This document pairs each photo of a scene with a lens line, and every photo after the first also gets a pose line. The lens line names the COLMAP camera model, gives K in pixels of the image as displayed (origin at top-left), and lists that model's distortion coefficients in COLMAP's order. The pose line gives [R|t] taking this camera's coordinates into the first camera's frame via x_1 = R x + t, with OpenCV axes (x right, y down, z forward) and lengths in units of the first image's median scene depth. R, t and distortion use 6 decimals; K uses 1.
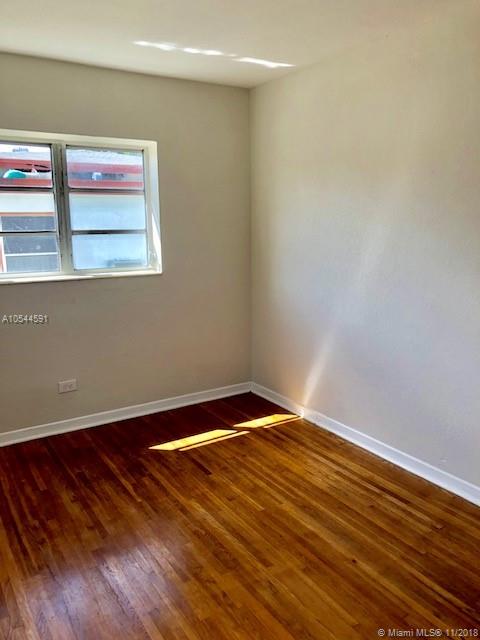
lens RADIAL K [[531.7, 0, 239.4], [0, 531.7, 318.6], [0, 0, 1]] dist [0.027128, -0.018144]
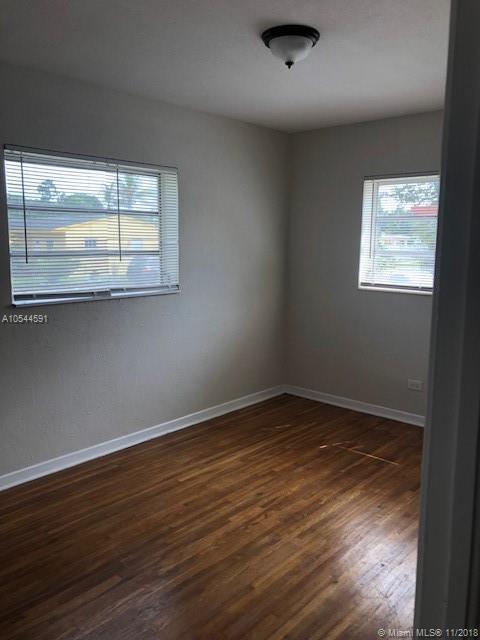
lens RADIAL K [[531.7, 0, 243.1], [0, 531.7, 316.0], [0, 0, 1]] dist [0.027128, -0.018144]
pose [[0.260318, 0.146860, -0.954289, 0.826982], [-0.179408, 0.978509, 0.101647, -0.088691], [0.948708, 0.144747, 0.281071, 0.365829]]
